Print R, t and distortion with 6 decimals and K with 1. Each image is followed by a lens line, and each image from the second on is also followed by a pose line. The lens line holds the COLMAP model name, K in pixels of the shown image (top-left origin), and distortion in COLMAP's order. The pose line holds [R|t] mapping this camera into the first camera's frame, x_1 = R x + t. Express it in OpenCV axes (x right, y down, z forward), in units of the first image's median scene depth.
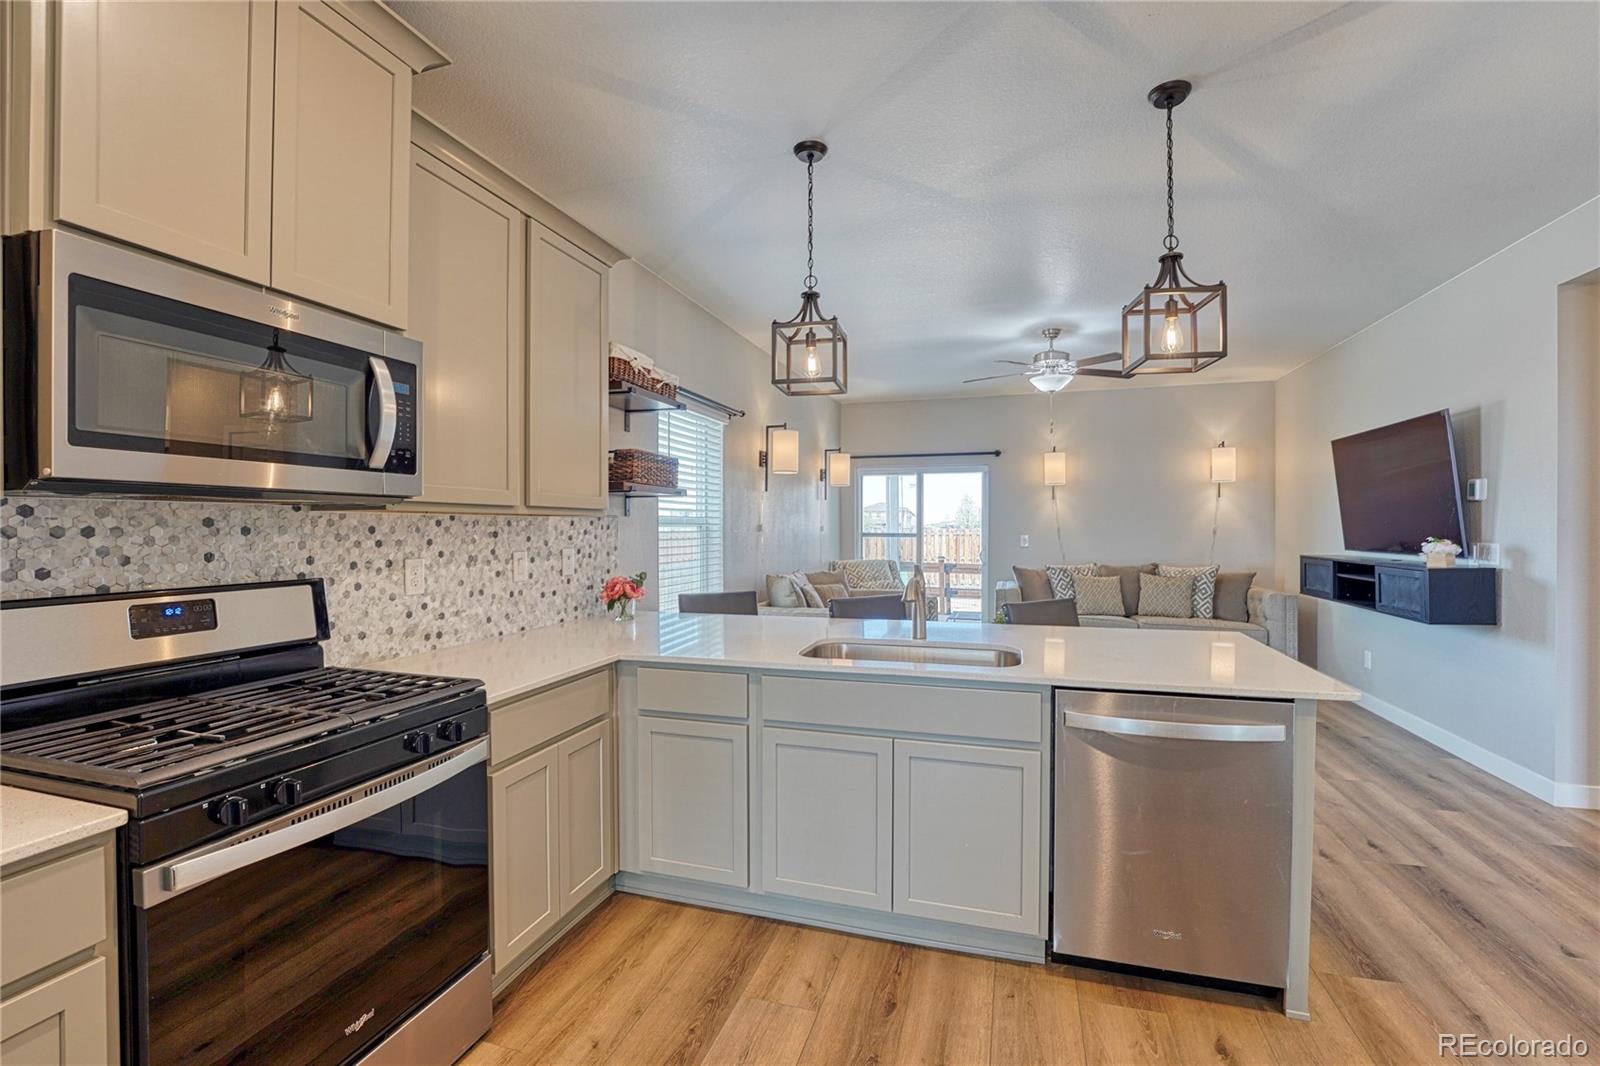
lens RADIAL K [[686.8, 0, 806.0], [0, 686.8, 533.0], [0, 0, 1]] dist [-0.016813, 0.000189]
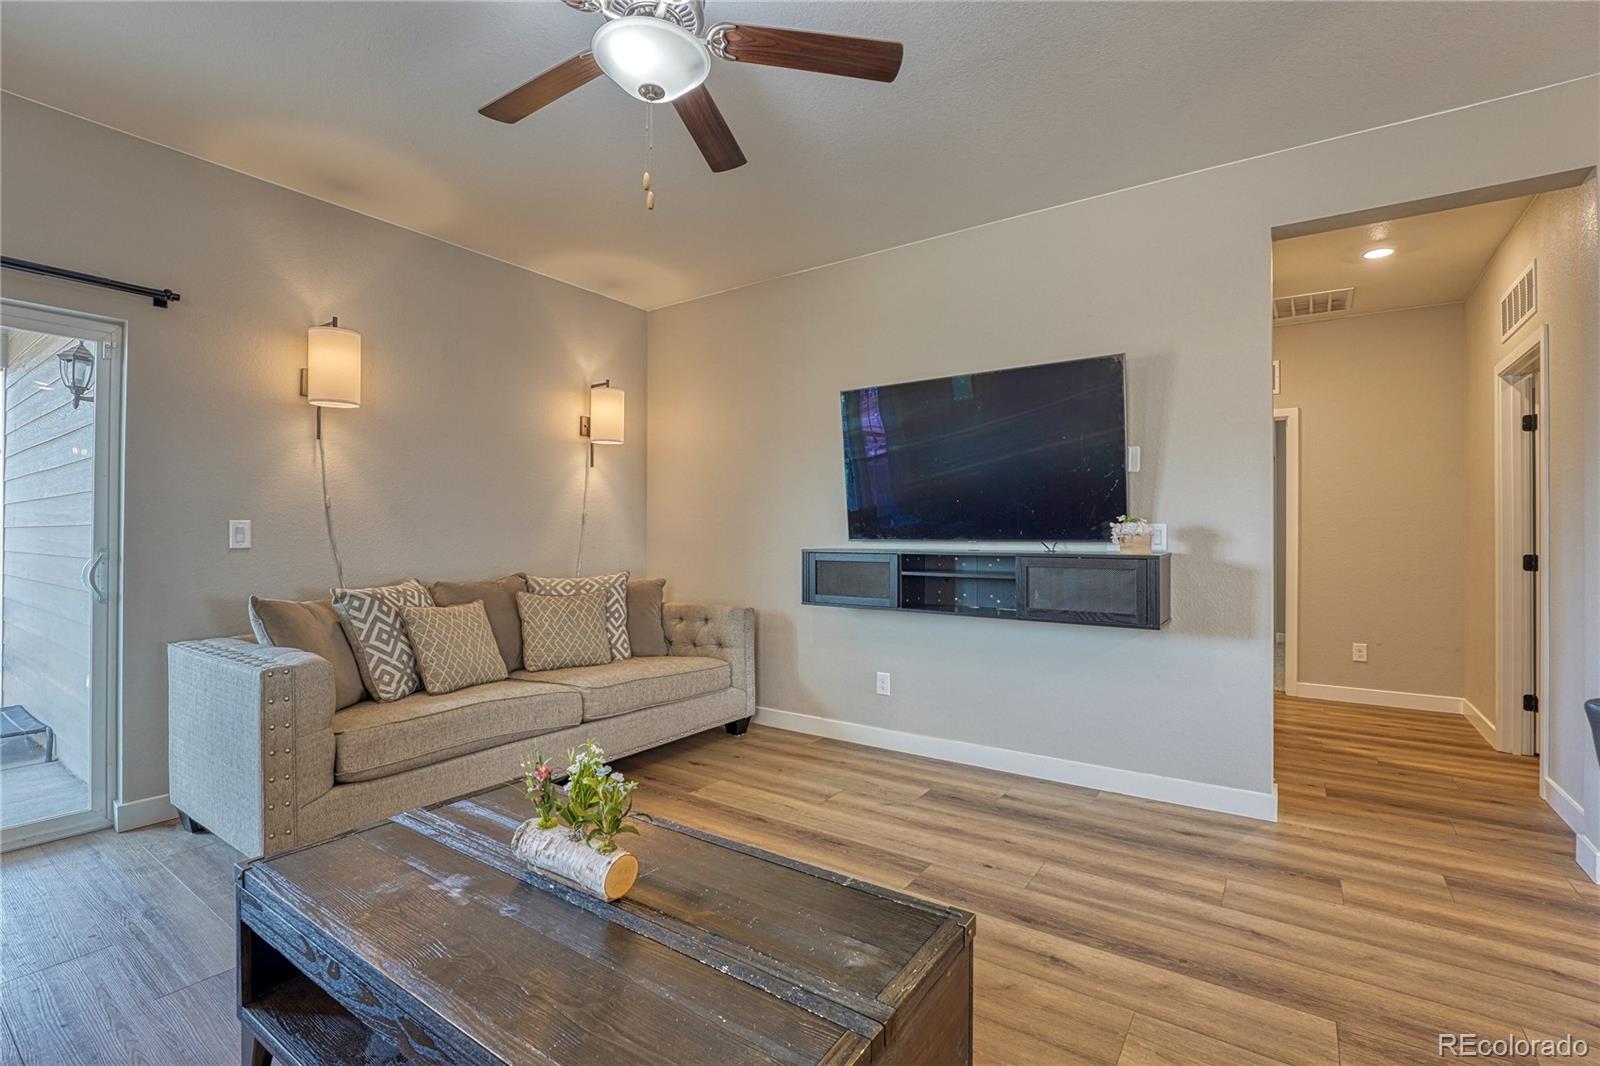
lens RADIAL K [[718.2, 0, 808.0], [0, 718.2, 531.5], [0, 0, 1]] dist [-0.021165, 0.000269]
pose [[0.302717, 0.008195, 0.953045, 0.054904], [0.002965, 0.999950, -0.009540, 0.038900], [-0.953076, 0.005714, 0.302678, 1.387969]]
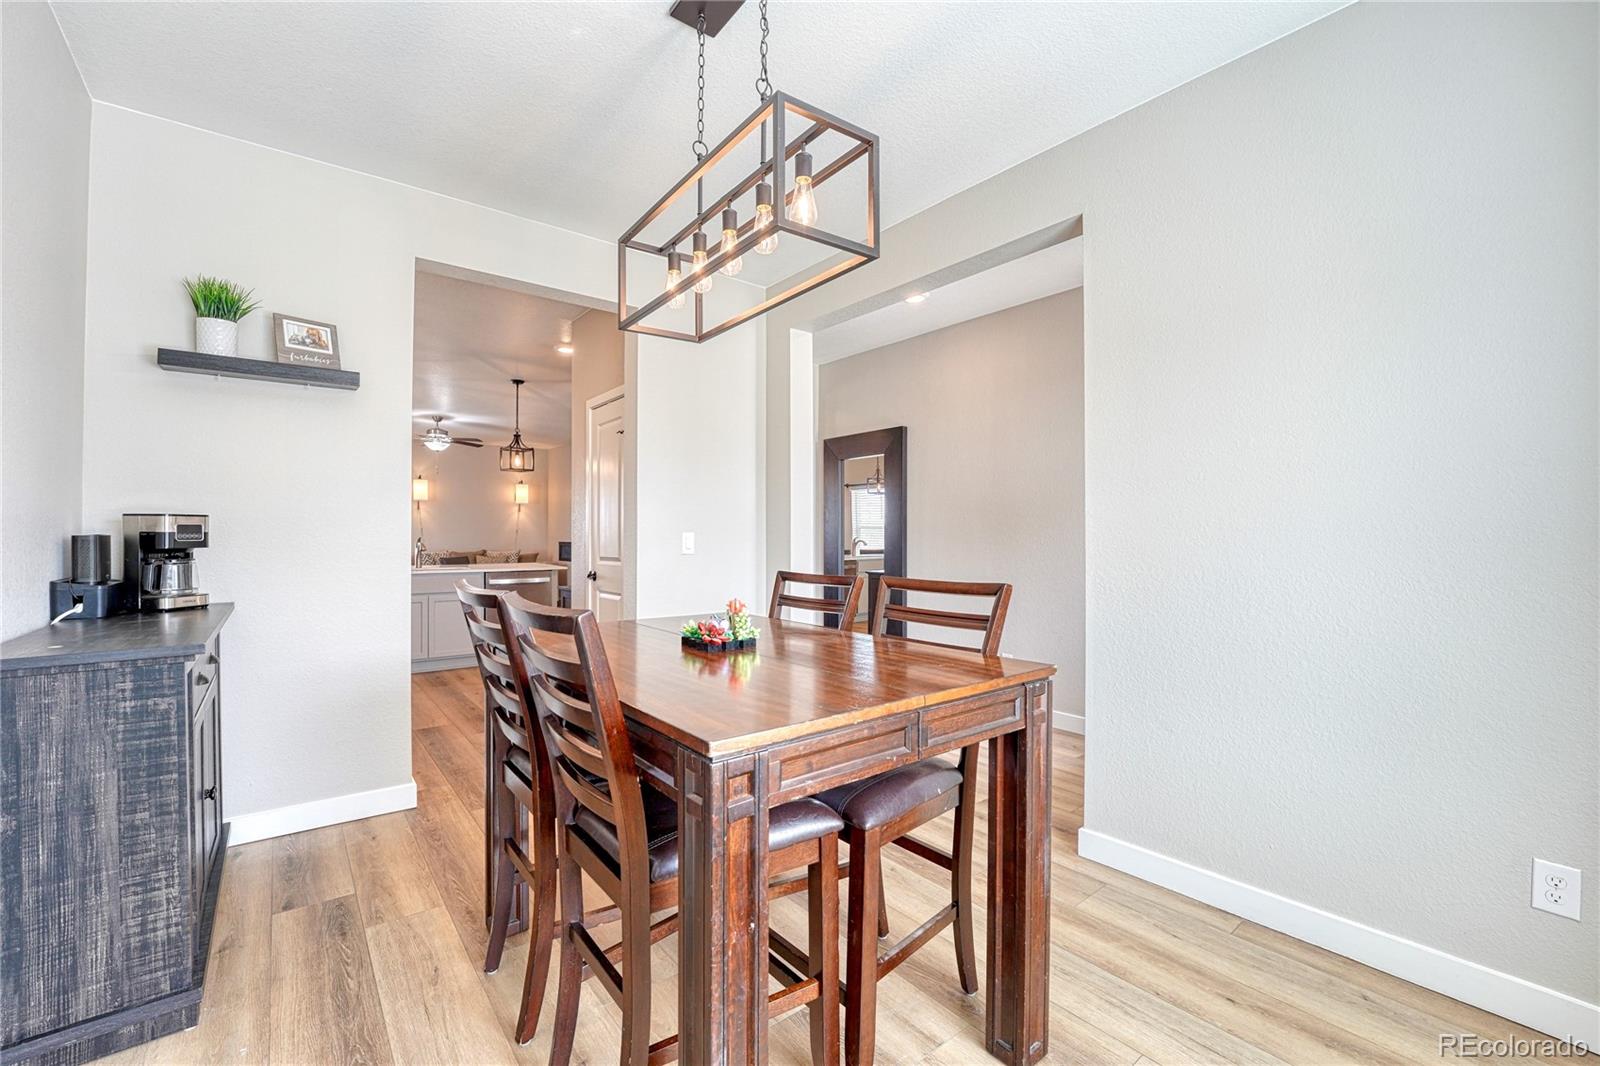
lens RADIAL K [[653.5, 0, 805.8], [0, 653.5, 533.9], [0, 0, 1]] dist [-0.023084, 0.000538]
pose [[0.556787, 0.005331, 0.830638, -0.879986], [0.003558, 0.999955, -0.008802, 0.050980], [-0.830648, 0.007856, 0.556743, -1.281779]]
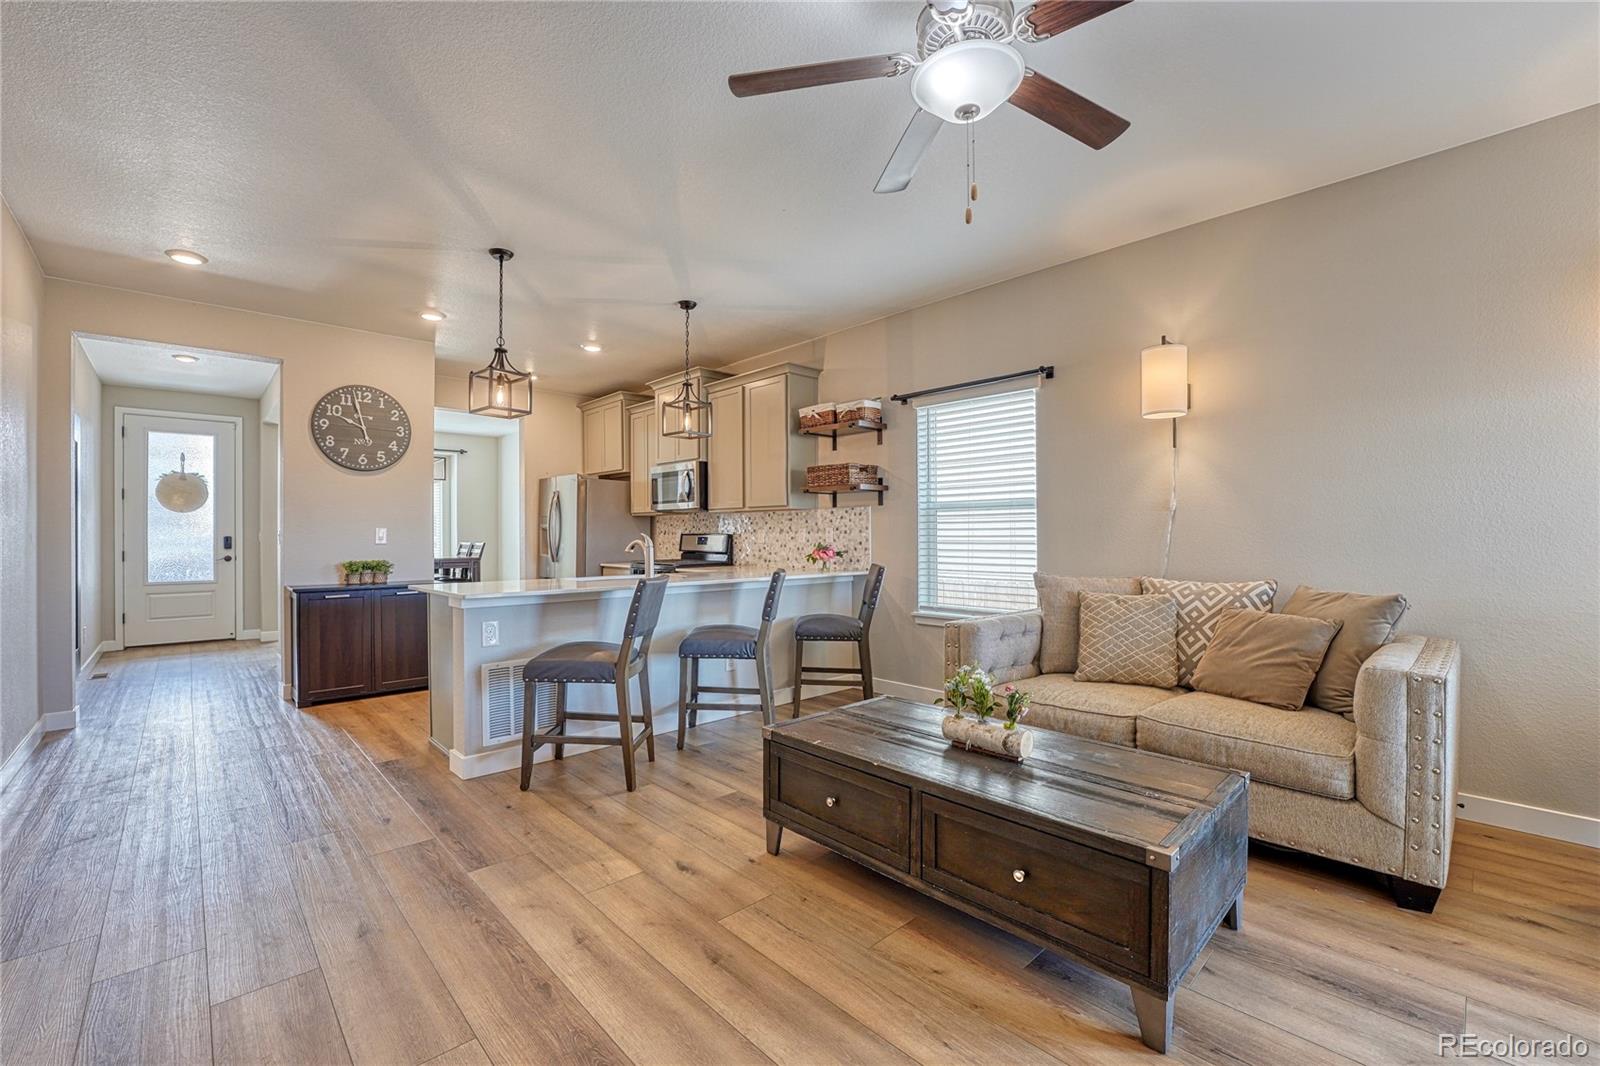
lens RADIAL K [[664.1, 0, 807.9], [0, 664.1, 532.6], [0, 0, 1]] dist [-0.027290, 0.000187]
pose [[-0.485312, 0.000890, -0.874340, 1.211802], [-0.002320, 0.999995, 0.002306, 0.034622], [0.874338, 0.003148, -0.485308, 1.872149]]
